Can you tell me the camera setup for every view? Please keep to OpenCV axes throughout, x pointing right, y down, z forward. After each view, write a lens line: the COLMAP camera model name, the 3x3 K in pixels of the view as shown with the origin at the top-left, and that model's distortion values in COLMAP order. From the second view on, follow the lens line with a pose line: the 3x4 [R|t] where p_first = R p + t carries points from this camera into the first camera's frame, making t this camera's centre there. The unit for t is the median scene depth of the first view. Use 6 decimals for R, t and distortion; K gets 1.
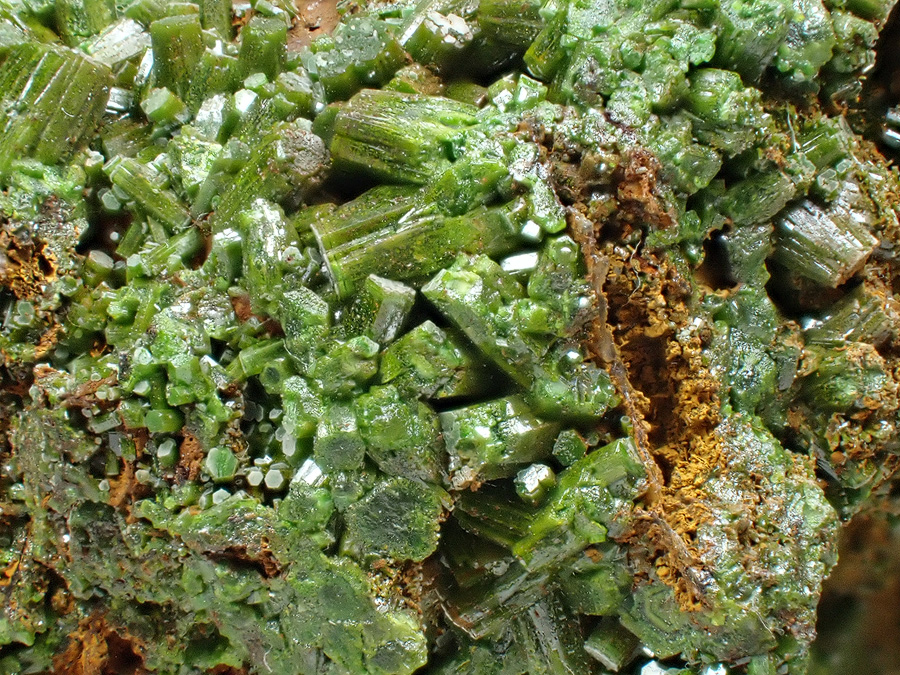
lens RADIAL K [[2619.4, 0, 449.4], [0, 2619.4, 336.7], [0, 0, 1]] dist [0.112846, 0.000000]
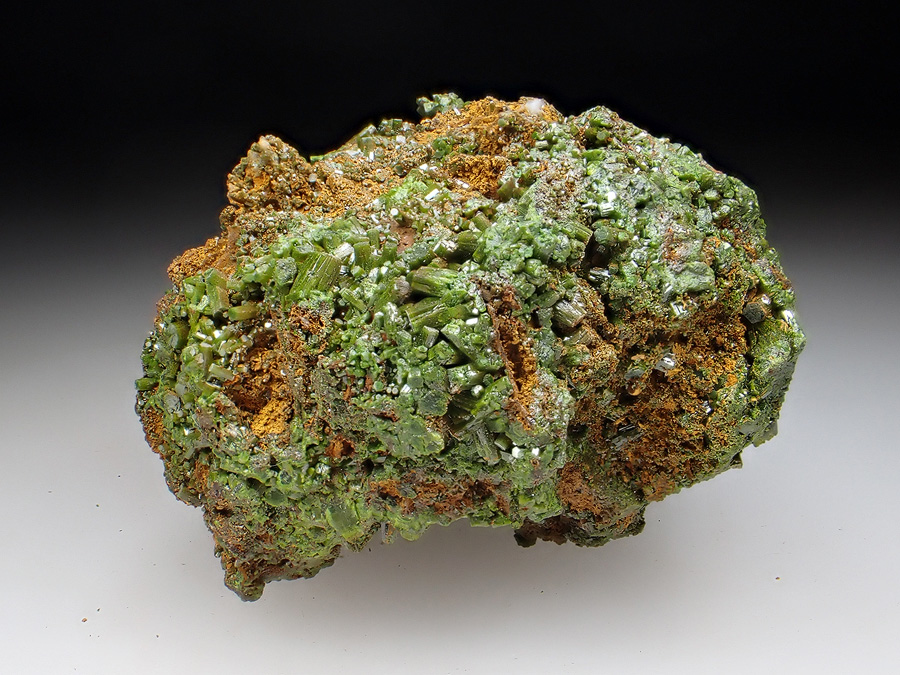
lens RADIAL K [[1121.6, 0, 478.3], [0, 1121.6, 332.0], [0, 0, 1]] dist [0.011173, 0.000000]
pose [[0.999890, -0.014090, 0.004641, 0.027933], [0.014041, 0.999846, 0.010489, -0.029195], [-0.004788, -0.010423, 0.999934, -0.348123]]
